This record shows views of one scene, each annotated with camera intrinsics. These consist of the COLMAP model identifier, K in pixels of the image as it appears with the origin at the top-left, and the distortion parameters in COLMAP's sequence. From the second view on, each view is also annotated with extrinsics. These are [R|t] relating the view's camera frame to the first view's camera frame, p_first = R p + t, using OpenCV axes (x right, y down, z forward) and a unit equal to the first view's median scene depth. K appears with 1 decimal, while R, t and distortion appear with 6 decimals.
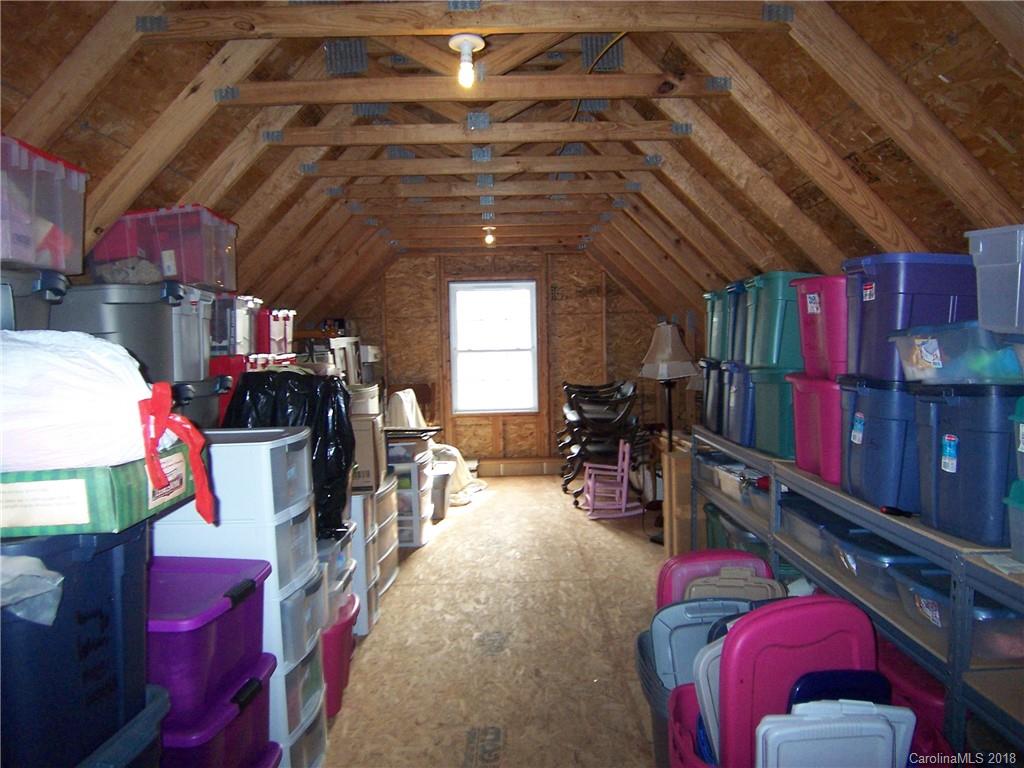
lens RADIAL K [[687.0, 0, 514.3], [0, 687.0, 381.3], [0, 0, 1]] dist [-0.048811, -0.010135]
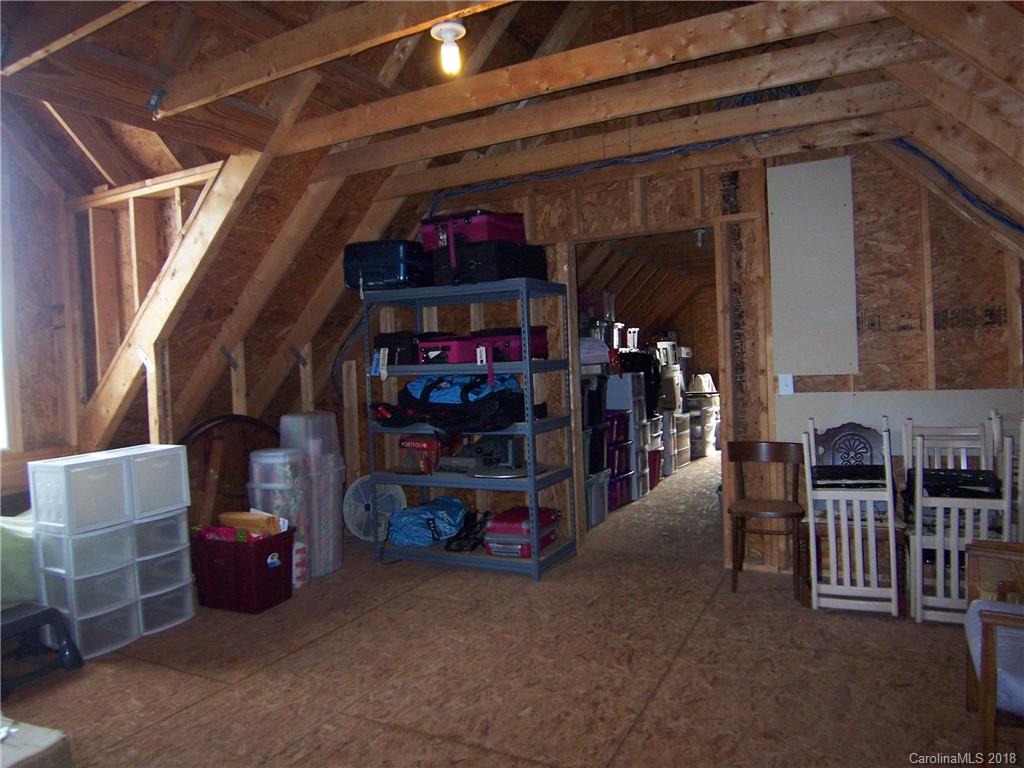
lens RADIAL K [[687.0, 0, 513.2], [0, 687.0, 384.6], [0, 0, 1]] dist [-0.048811, -0.010135]
pose [[0.884012, -0.004718, -0.467441, 0.236879], [-0.000340, 0.999942, -0.010735, 0.067784], [0.467465, 0.009649, 0.883959, -0.761236]]
